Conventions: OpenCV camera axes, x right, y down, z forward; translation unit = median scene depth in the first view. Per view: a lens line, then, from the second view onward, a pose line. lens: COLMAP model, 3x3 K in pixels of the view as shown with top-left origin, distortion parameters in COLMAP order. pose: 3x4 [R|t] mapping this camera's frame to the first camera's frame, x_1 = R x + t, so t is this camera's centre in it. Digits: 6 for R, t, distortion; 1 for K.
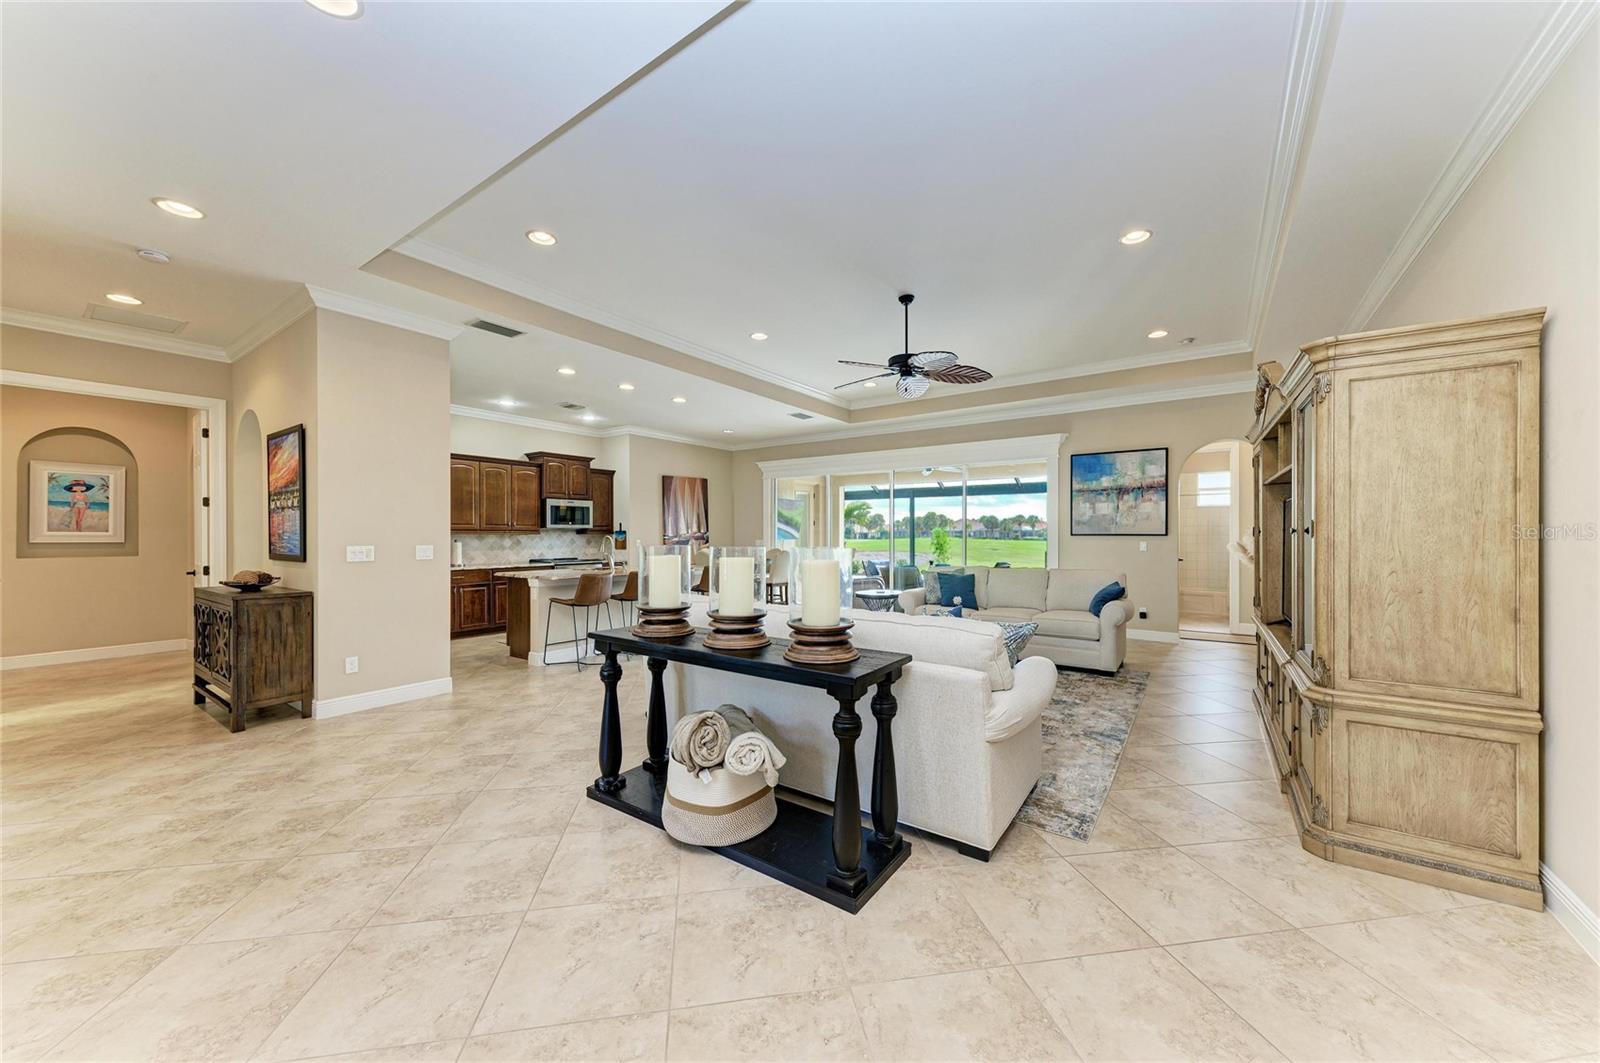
lens RADIAL K [[569.8, 0, 805.4], [0, 569.8, 535.0], [0, 0, 1]] dist [0.006787, -0.001205]
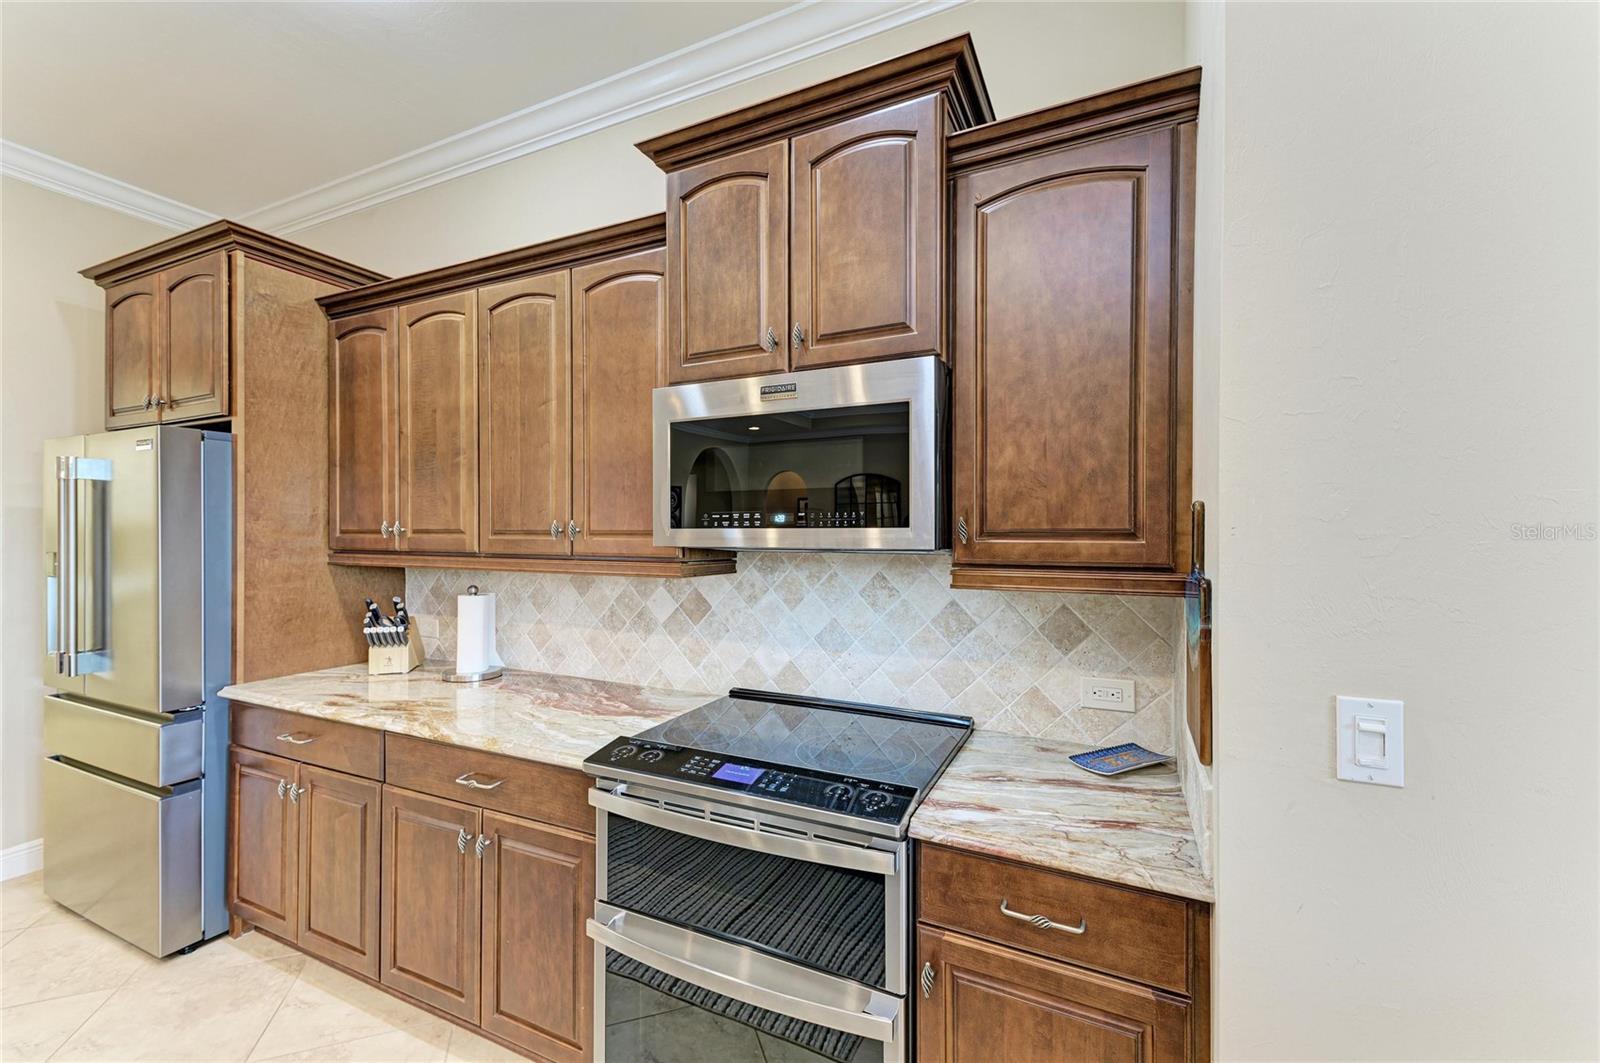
lens RADIAL K [[659.5, 0, 795.5], [0, 659.5, 536.7], [0, 0, 1]] dist [0.025555, -0.007362]
pose [[0.156883, 0.004824, -0.987605, -0.220117], [-0.004908, 0.999980, 0.004105, -0.015945], [0.987605, 0.004203, 0.156903, 0.950513]]
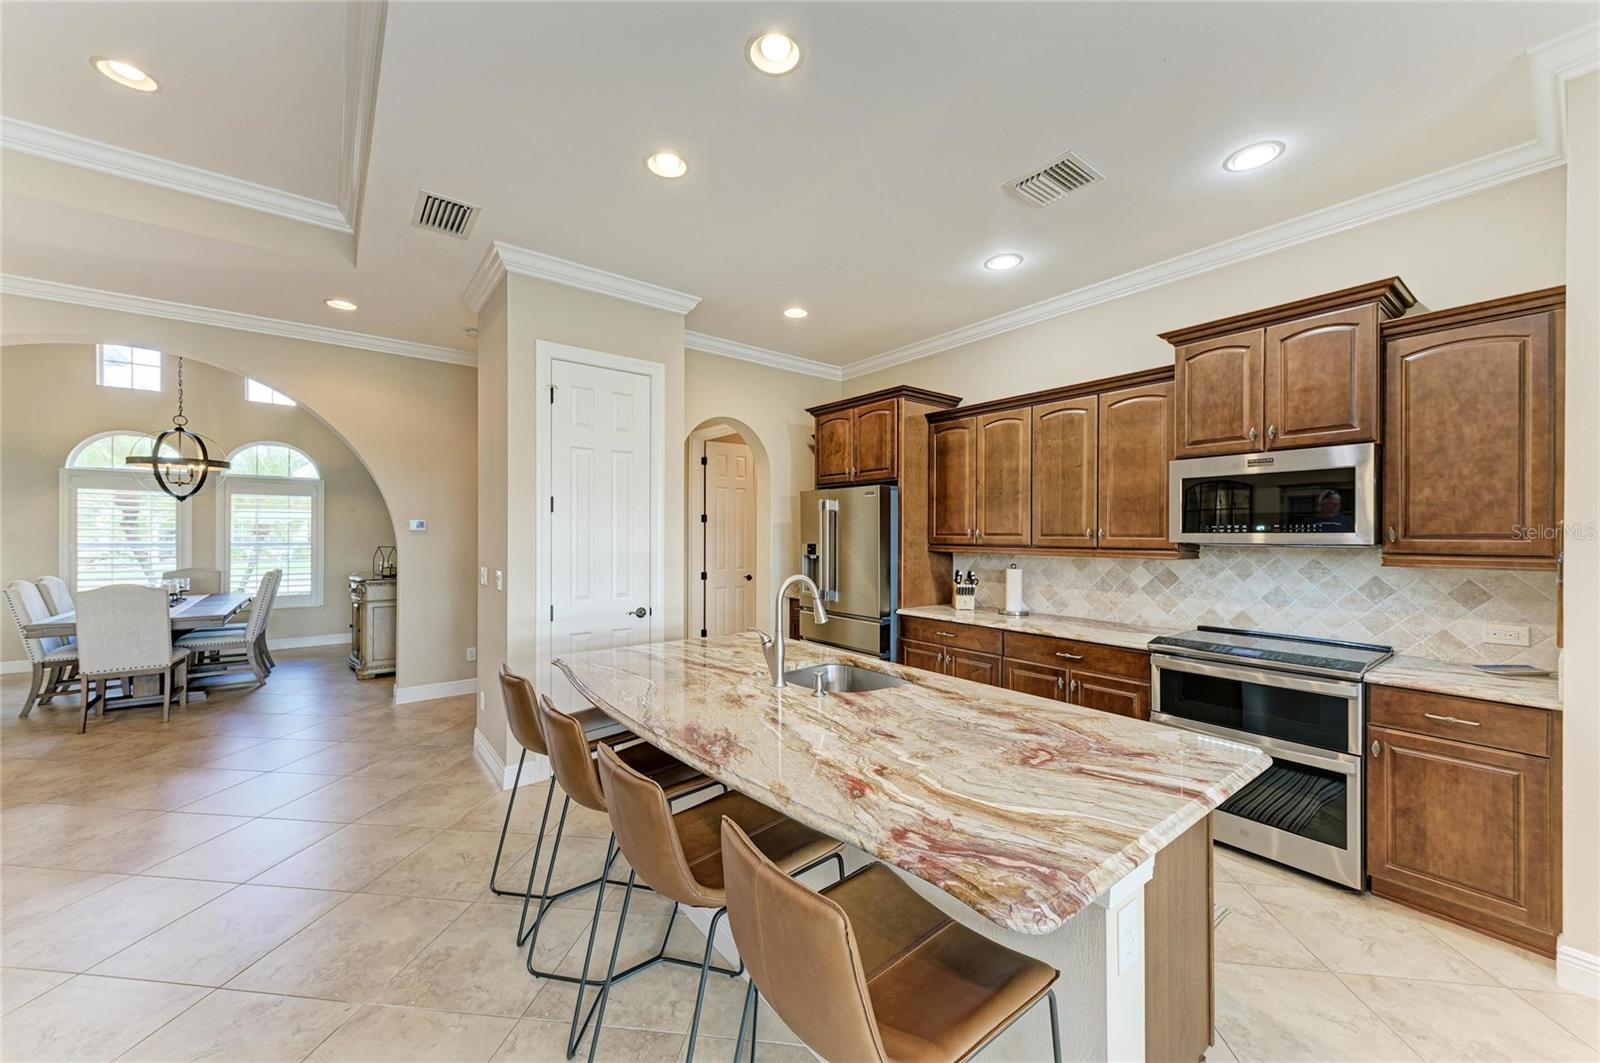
lens RADIAL K [[599.8, 0, 795.9], [0, 599.8, 536.1], [0, 0, 1]] dist [0.021596, -0.006047]
pose [[-0.293686, 0.001801, -0.955900, -0.020249], [-0.006197, 0.999974, 0.003788, -0.015622], [0.955882, 0.007036, -0.293667, 0.833201]]
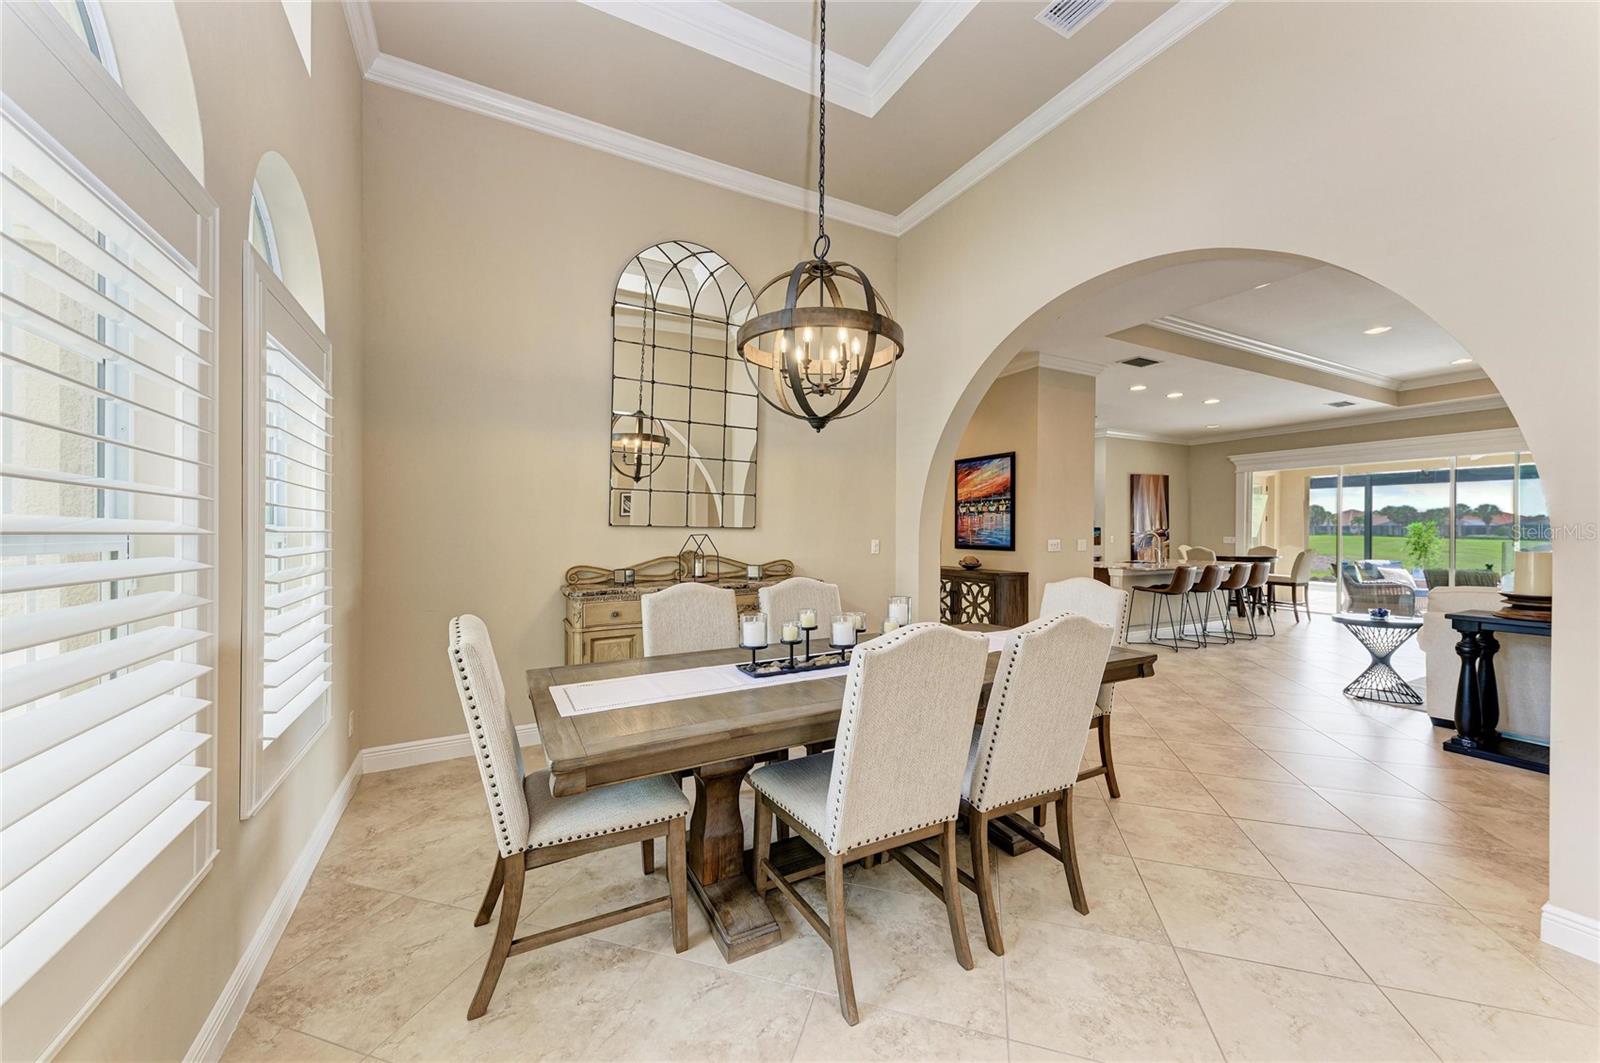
lens RADIAL K [[569.8, 0, 809.2], [0, 569.8, 525.0], [0, 0, 1]] dist [0.006787, -0.001205]
pose [[0.886065, -0.005596, -0.463526, -0.316737], [-0.000083, 0.999925, -0.012230, 0.000715], [0.463560, 0.010875, 0.885999, -0.212608]]
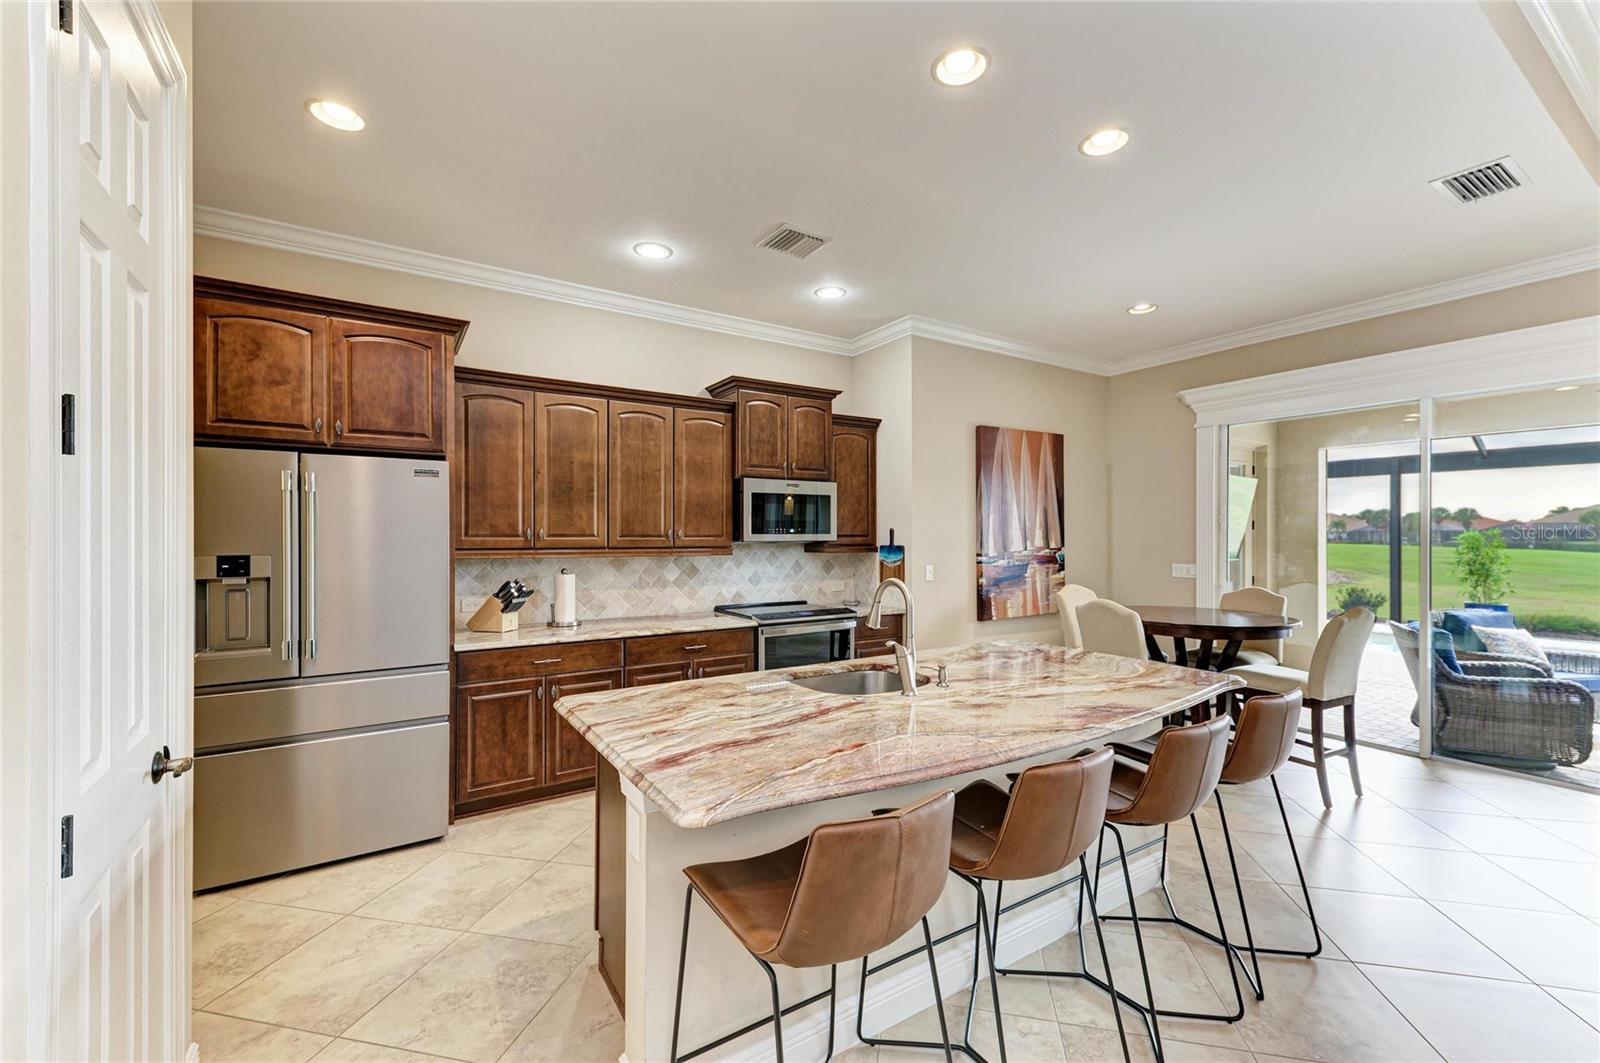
lens RADIAL K [[659.5, 0, 809.8], [0, 659.5, 532.0], [0, 0, 1]] dist [0.025555, -0.007362]
pose [[0.928848, 0.000497, -0.370460, -0.194897], [-0.002720, 0.999981, -0.005479, -0.016360], [0.370450, 0.006097, 0.928832, 0.493582]]
